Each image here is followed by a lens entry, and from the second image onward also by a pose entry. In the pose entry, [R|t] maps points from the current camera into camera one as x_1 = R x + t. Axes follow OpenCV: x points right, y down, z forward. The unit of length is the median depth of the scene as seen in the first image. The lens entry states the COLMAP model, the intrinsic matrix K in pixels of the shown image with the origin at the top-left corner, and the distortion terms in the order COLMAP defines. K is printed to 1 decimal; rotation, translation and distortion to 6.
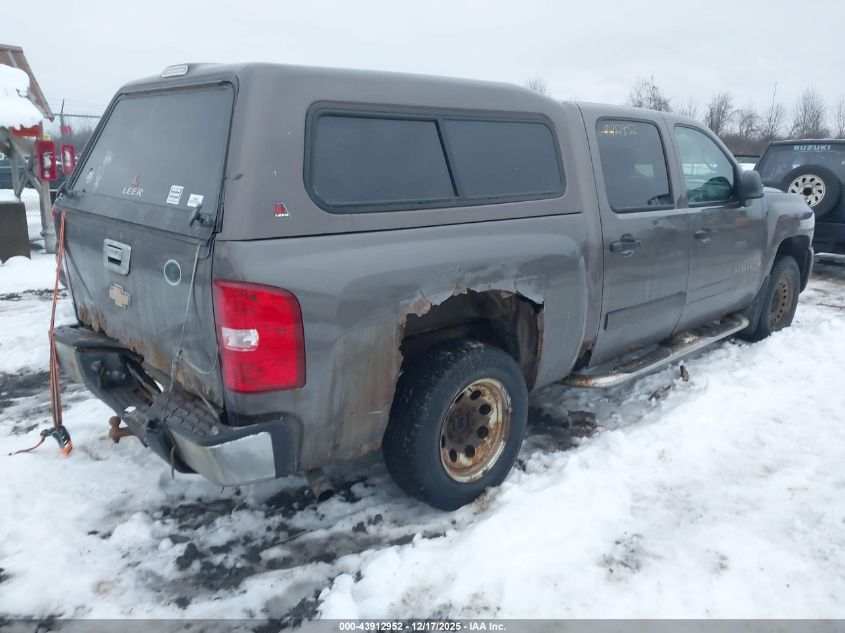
lens RADIAL K [[674.4, 0, 422.5], [0, 674.4, 316.5], [0, 0, 1]] dist [-0.004791, -0.005329]
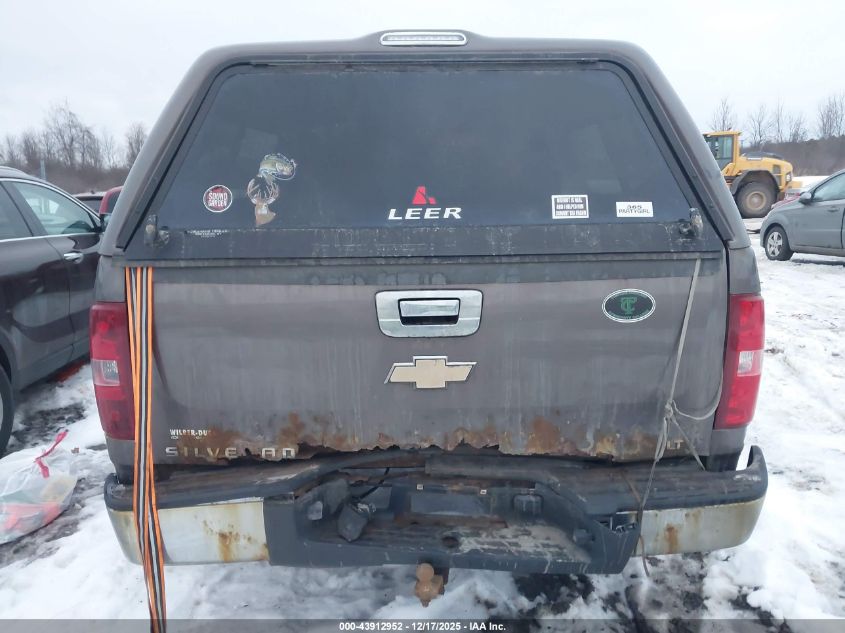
lens RADIAL K [[664.9, 0, 422.5], [0, 664.9, 316.5], [0, 0, 1]] dist [0.062640, -0.058998]
pose [[0.663474, -0.175985, 0.727208, -0.930106], [0.206995, 0.977182, 0.047626, -0.119732], [-0.718996, 0.118930, 0.684763, 0.573128]]
